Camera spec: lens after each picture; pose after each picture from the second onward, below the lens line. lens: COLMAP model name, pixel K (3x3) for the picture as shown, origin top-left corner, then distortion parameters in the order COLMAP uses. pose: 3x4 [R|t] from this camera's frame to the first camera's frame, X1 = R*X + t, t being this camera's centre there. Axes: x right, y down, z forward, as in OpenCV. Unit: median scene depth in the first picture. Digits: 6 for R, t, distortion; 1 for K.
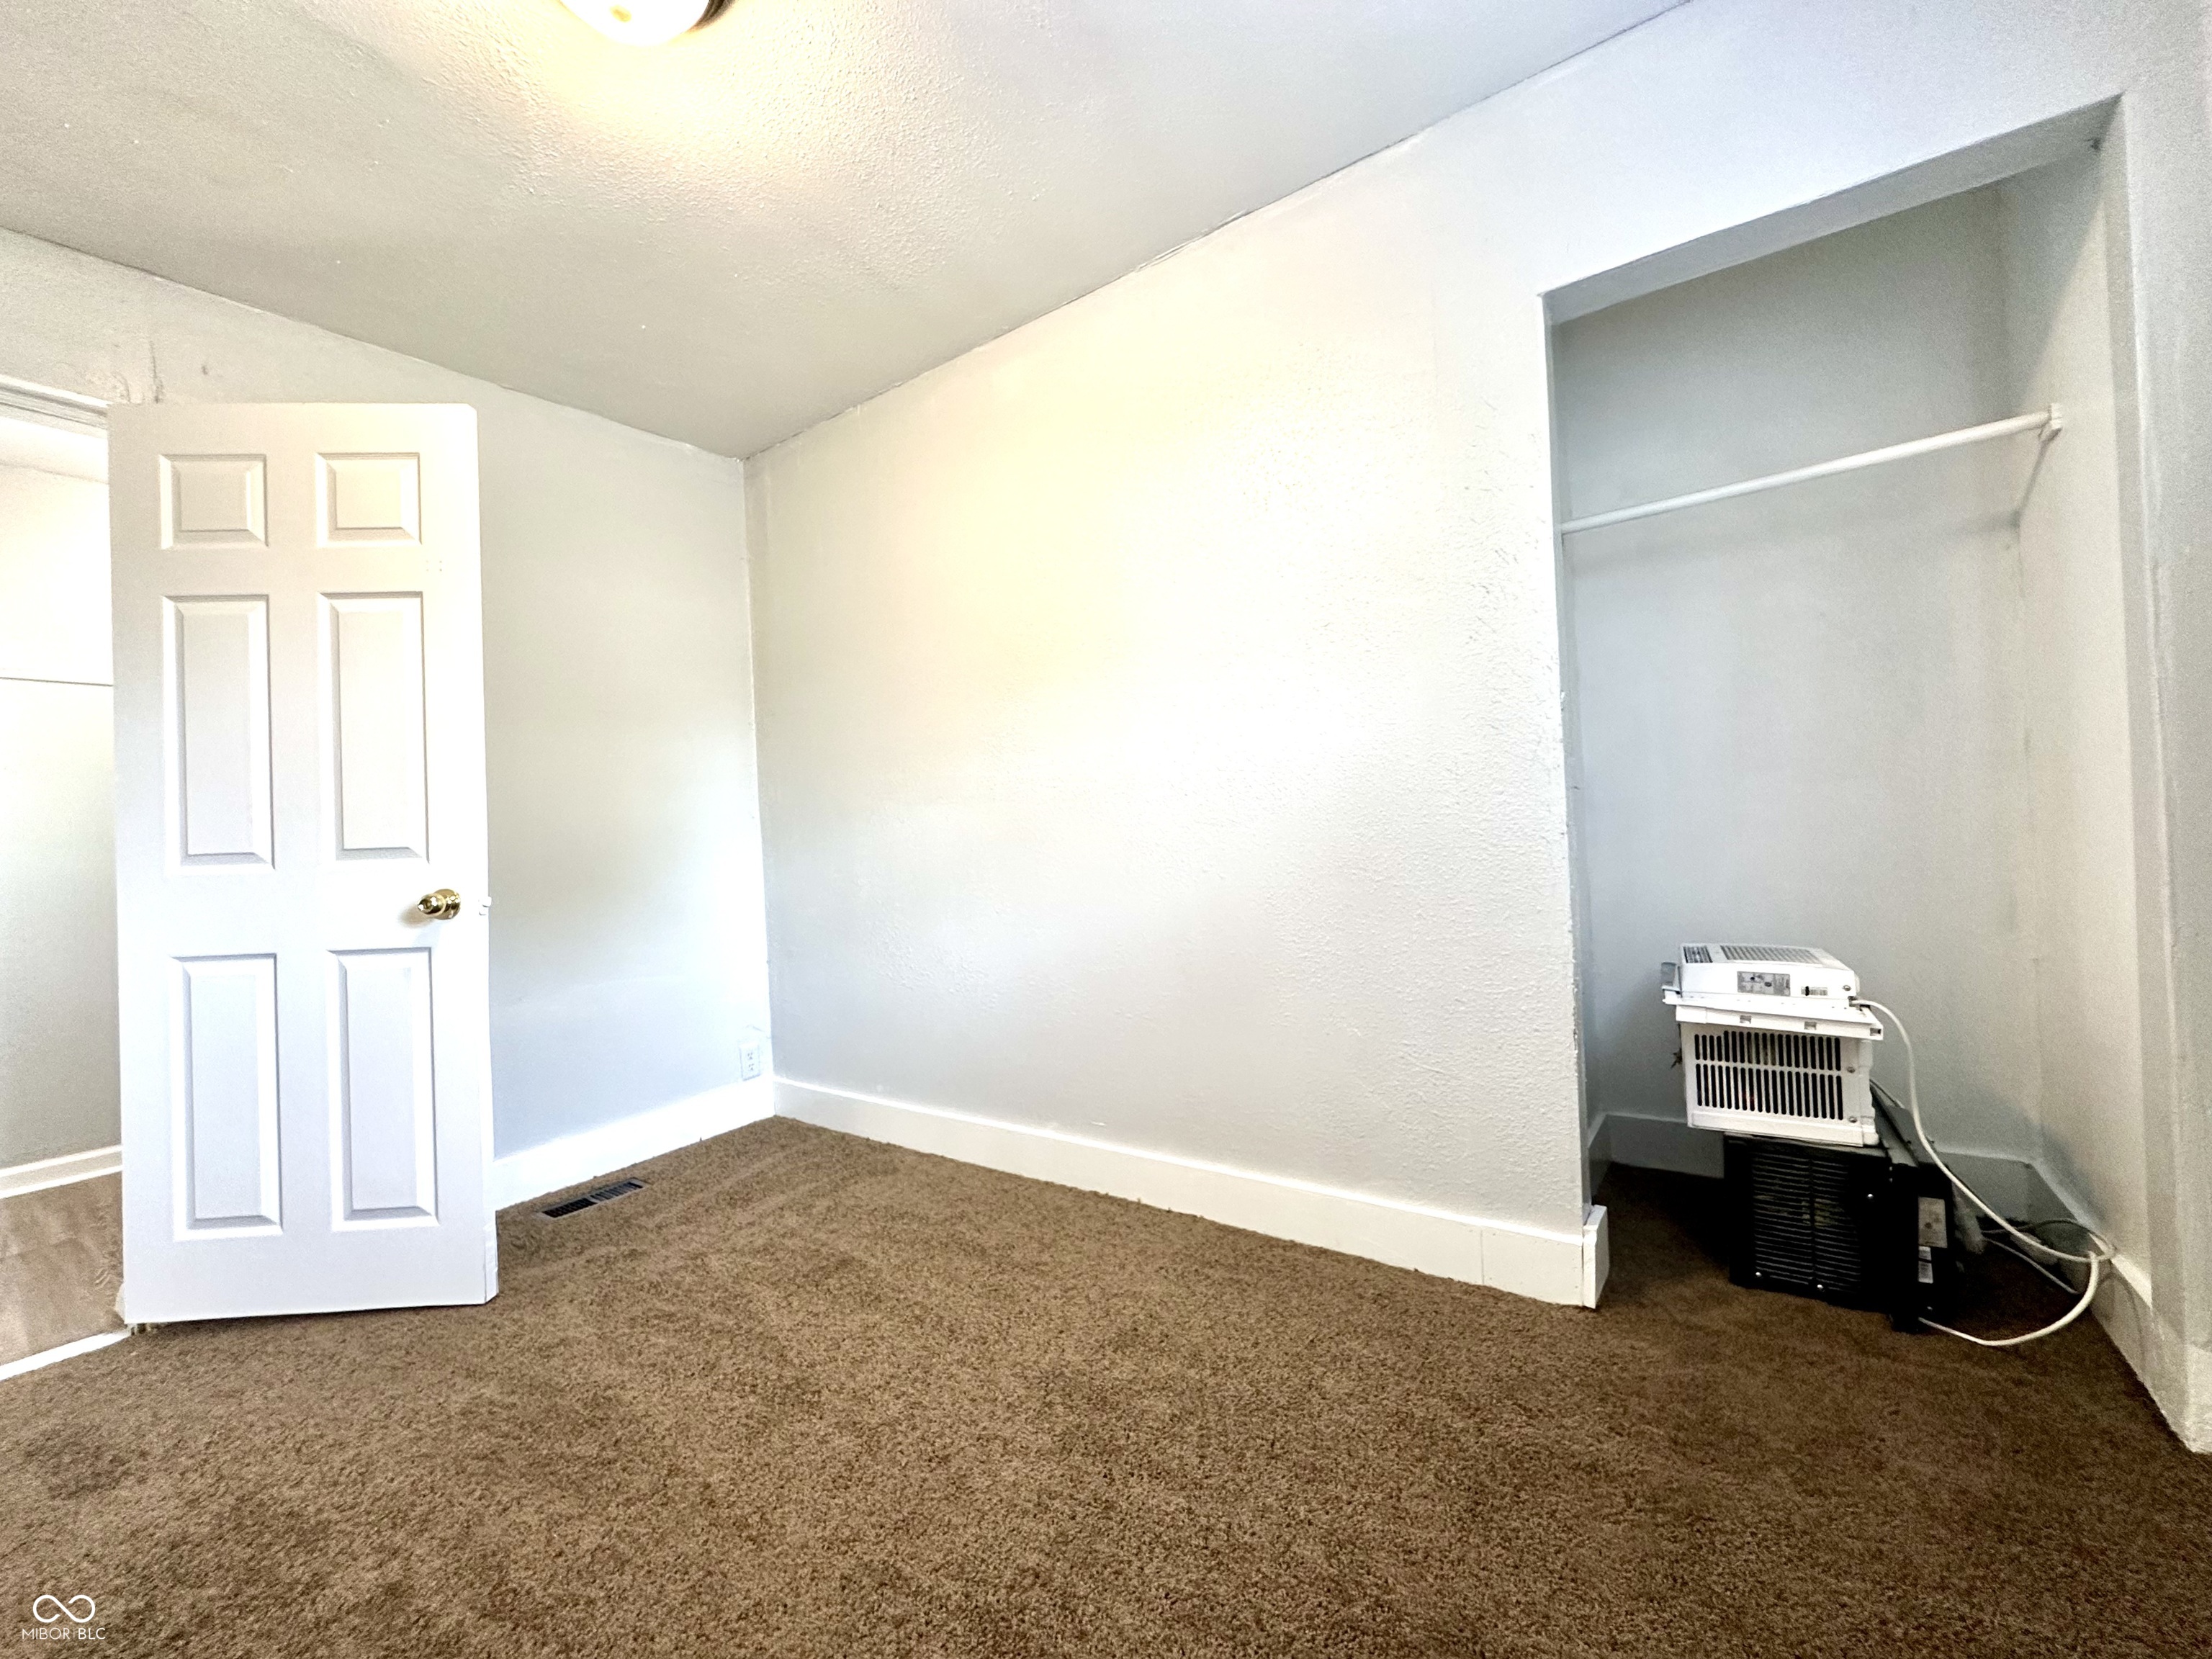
lens RADIAL K [[881.6, 0, 1108.0], [0, 881.6, 828.7], [0, 0, 1]] dist [-0.004303, 0.000999]
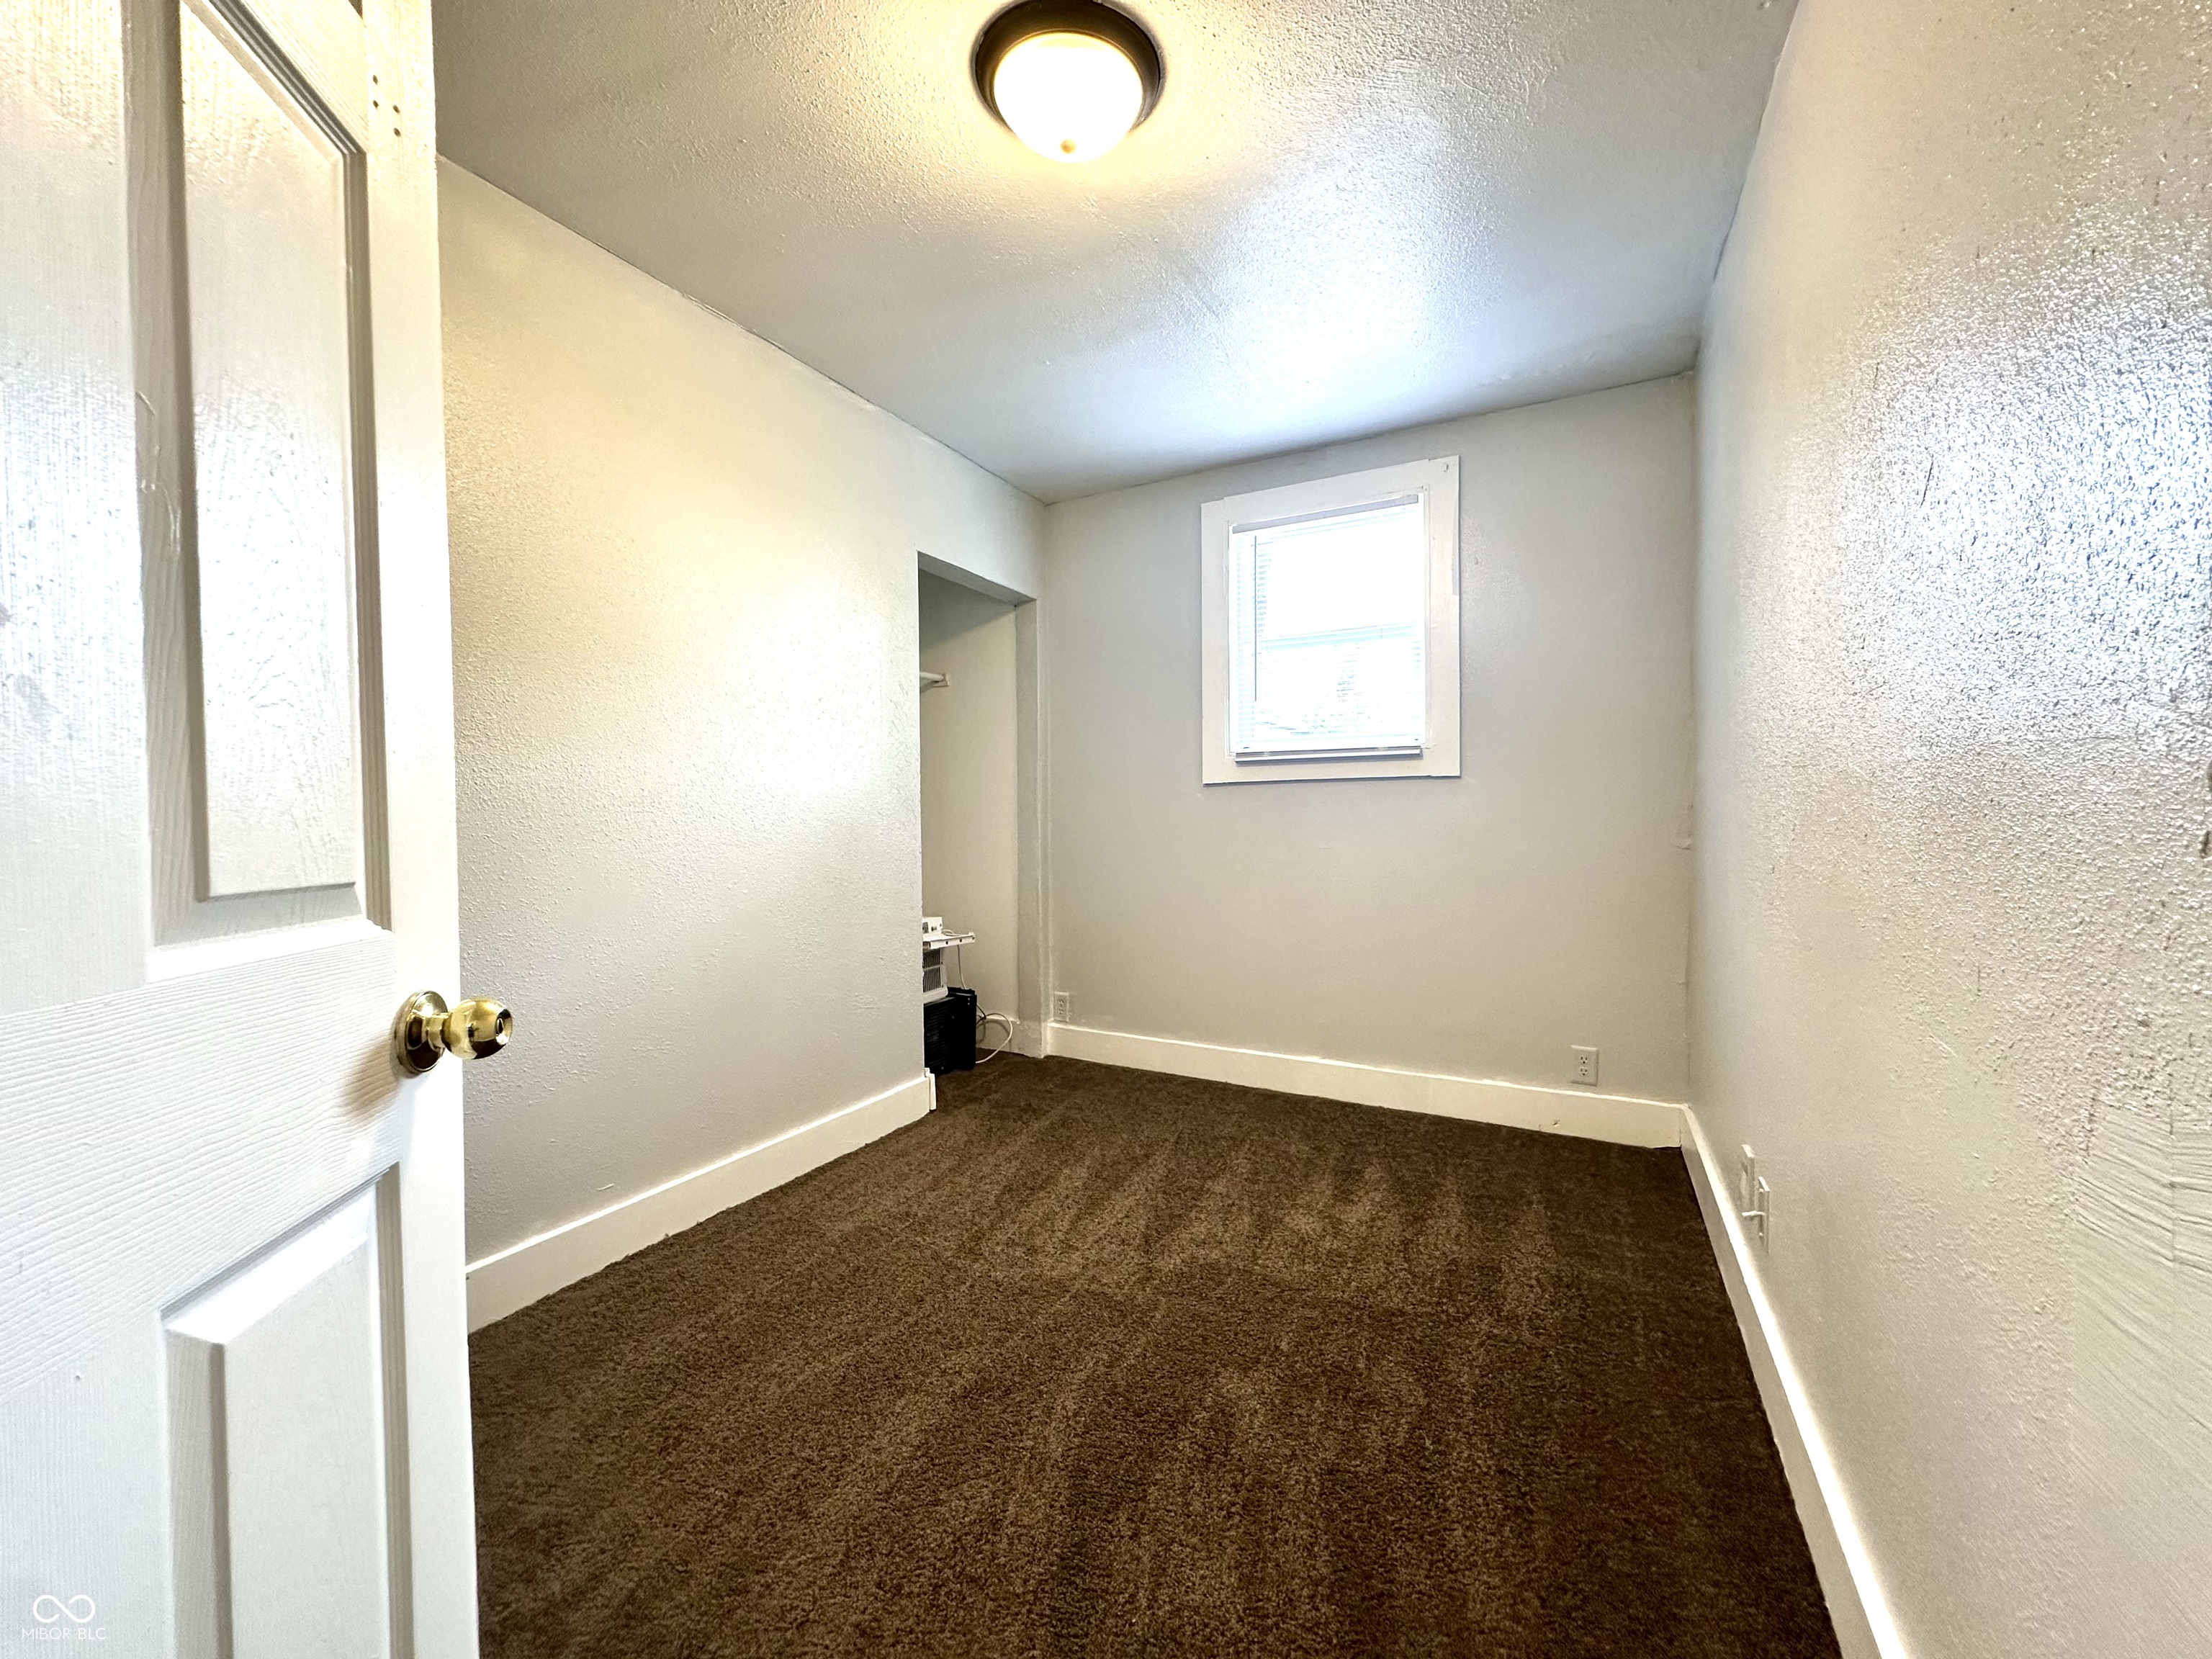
lens RADIAL K [[881.6, 0, 1108.0], [0, 881.6, 828.7], [0, 0, 1]] dist [-0.004303, 0.000999]
pose [[-0.126355, 0.031492, 0.991485, -1.313106], [0.012996, 0.999463, -0.030089, 0.016675], [-0.991900, 0.009084, -0.126696, 0.847009]]
